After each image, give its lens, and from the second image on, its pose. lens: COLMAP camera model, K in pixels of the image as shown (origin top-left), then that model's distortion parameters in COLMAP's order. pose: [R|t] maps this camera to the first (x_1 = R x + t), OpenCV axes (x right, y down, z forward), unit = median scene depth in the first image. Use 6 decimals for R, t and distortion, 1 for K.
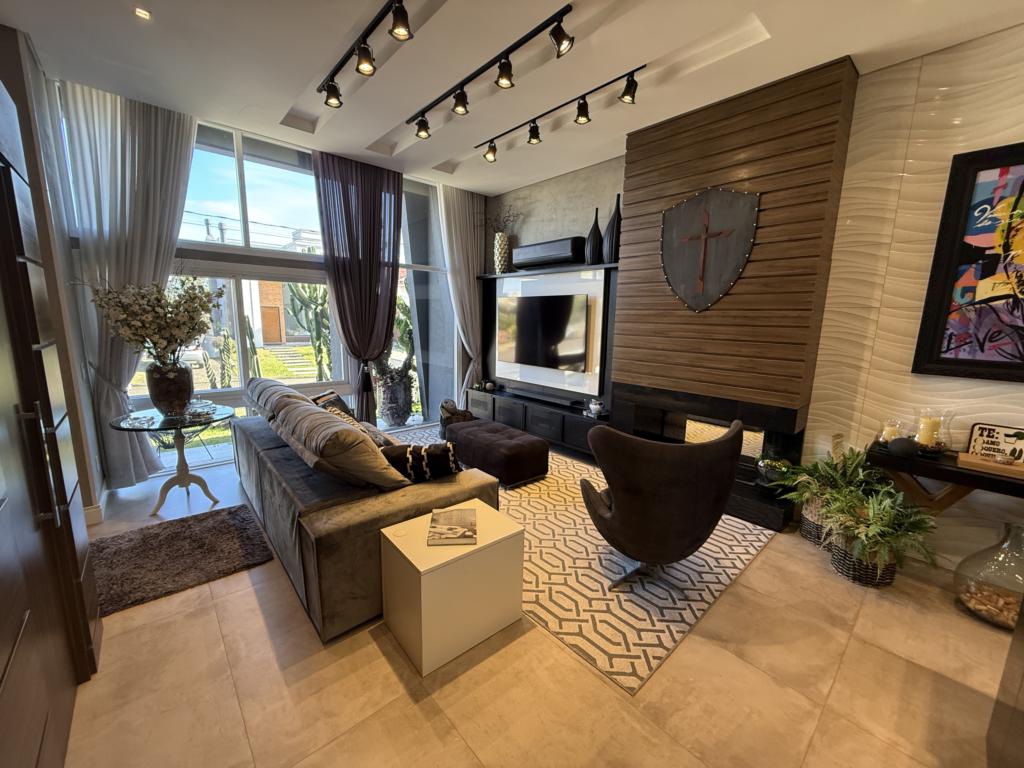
lens RADIAL K [[406.6, 0, 508.0], [0, 406.6, 386.3], [0, 0, 1]] dist [-0.000423, -0.000246]
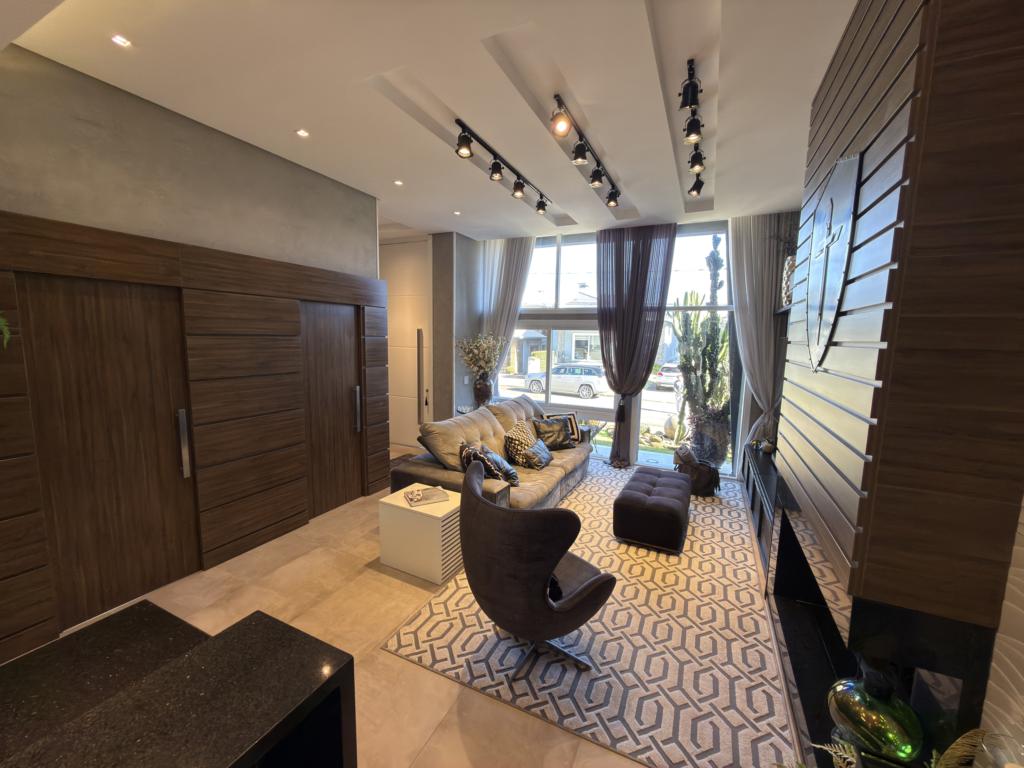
lens RADIAL K [[408.2, 0, 512.2], [0, 408.2, 385.9], [0, 0, 1]] dist [-0.001047, -0.000222]
pose [[0.384482, 0.102831, -0.917387, 0.849242], [-0.169819, 0.984695, 0.039203, -0.115474], [0.907378, 0.140717, 0.396060, 0.384451]]
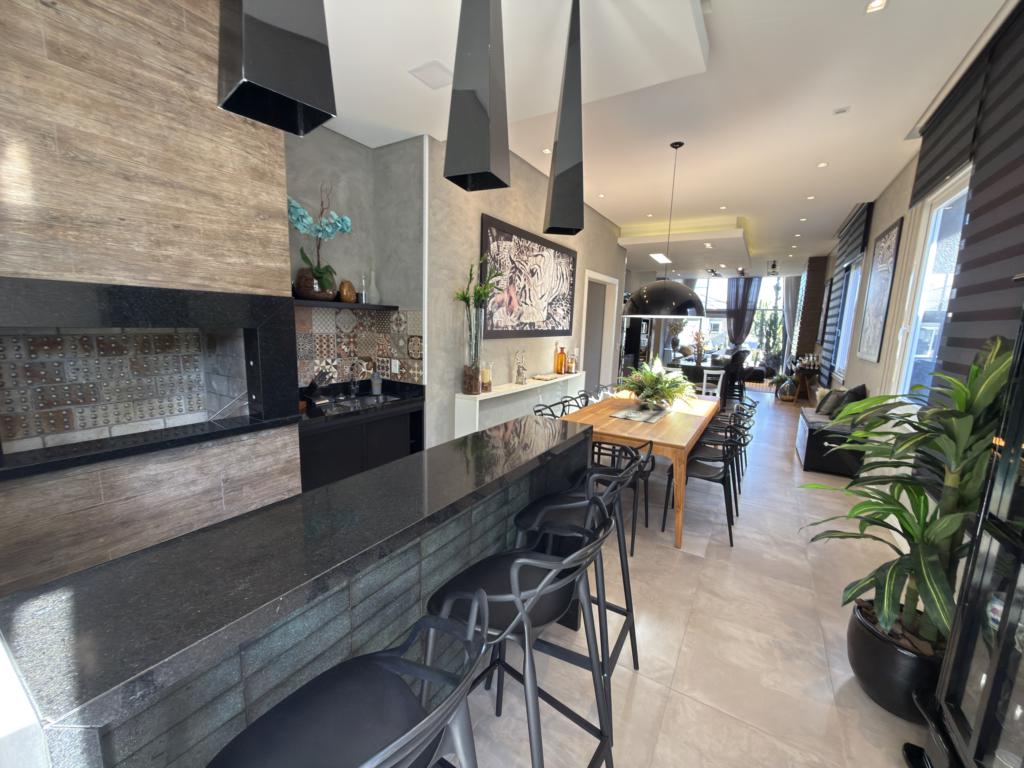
lens RADIAL K [[408.2, 0, 512.2], [0, 408.2, 385.9], [0, 0, 1]] dist [-0.001047, -0.000222]
pose [[0.286579, 0.143934, -0.947183, 2.835652], [-0.188624, 0.977776, 0.091513, 0.373941], [0.939305, 0.152436, 0.307359, -1.887561]]
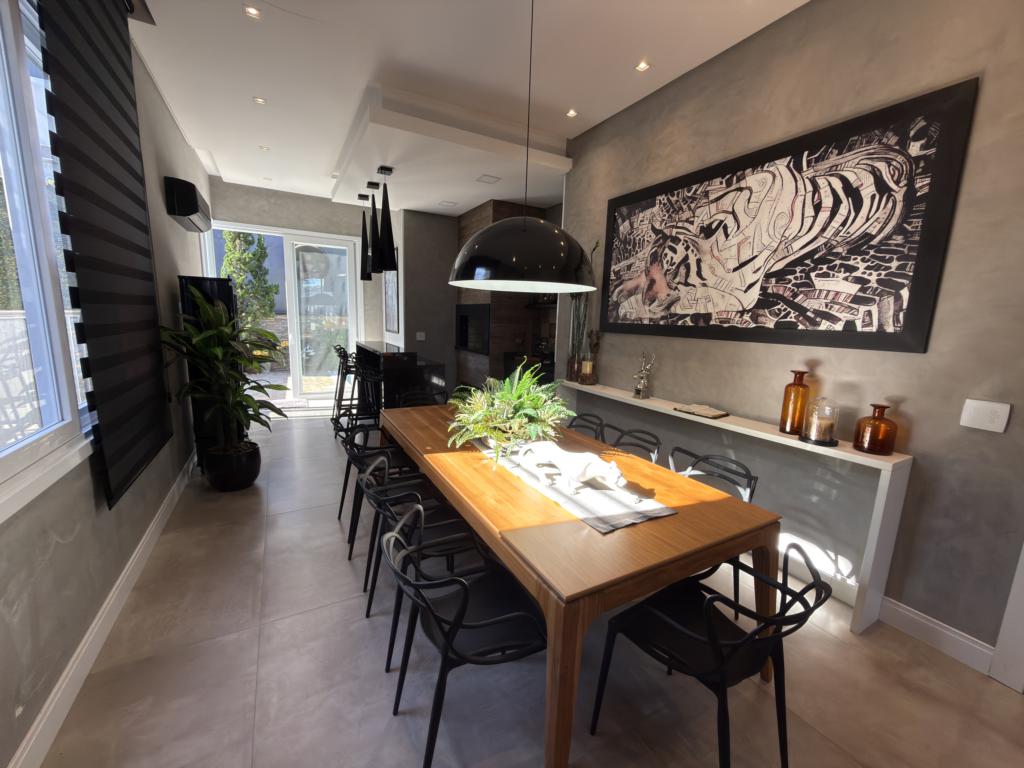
lens RADIAL K [[408.2, 0, 512.2], [0, 408.2, 385.9], [0, 0, 1]] dist [-0.001047, -0.000222]
pose [[-0.975510, -0.082788, 0.203779, 1.646576], [-0.011433, 0.944295, 0.328902, 0.134575], [-0.219657, 0.318517, -0.922116, -0.456183]]
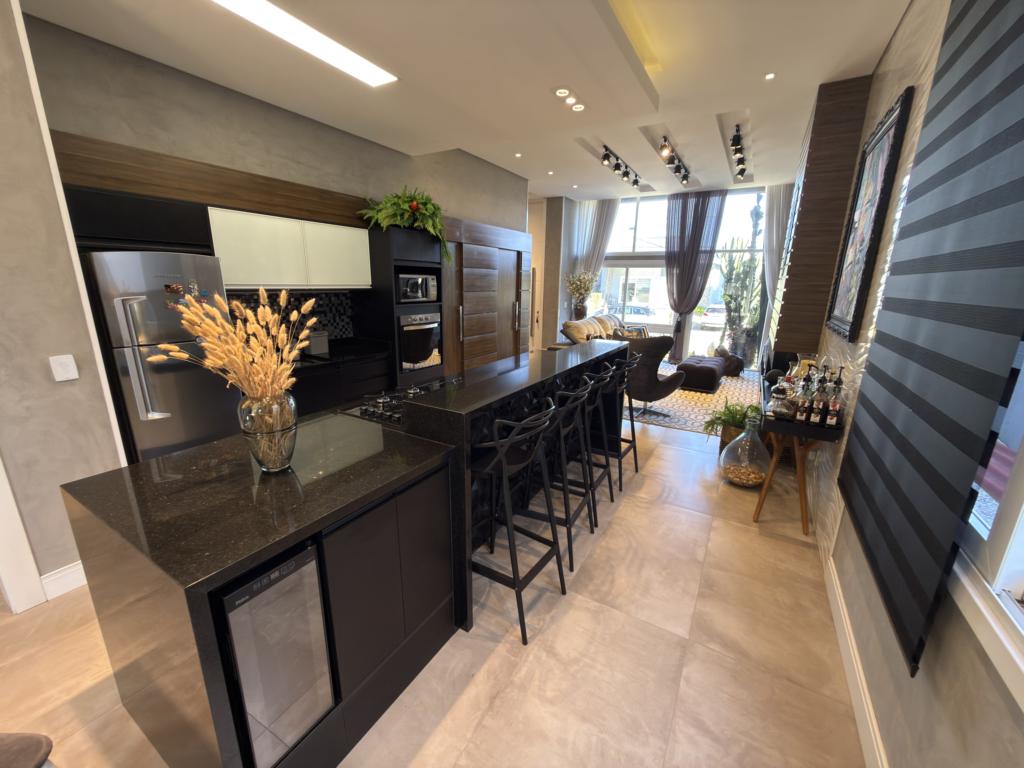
lens RADIAL K [[408.2, 0, 512.2], [0, 408.2, 385.9], [0, 0, 1]] dist [-0.001047, -0.000222]
pose [[0.303322, 0.225754, -0.925760, 1.507917], [-0.173365, 0.968390, 0.179348, 0.059417], [0.936985, 0.106094, 0.332871, -0.212586]]
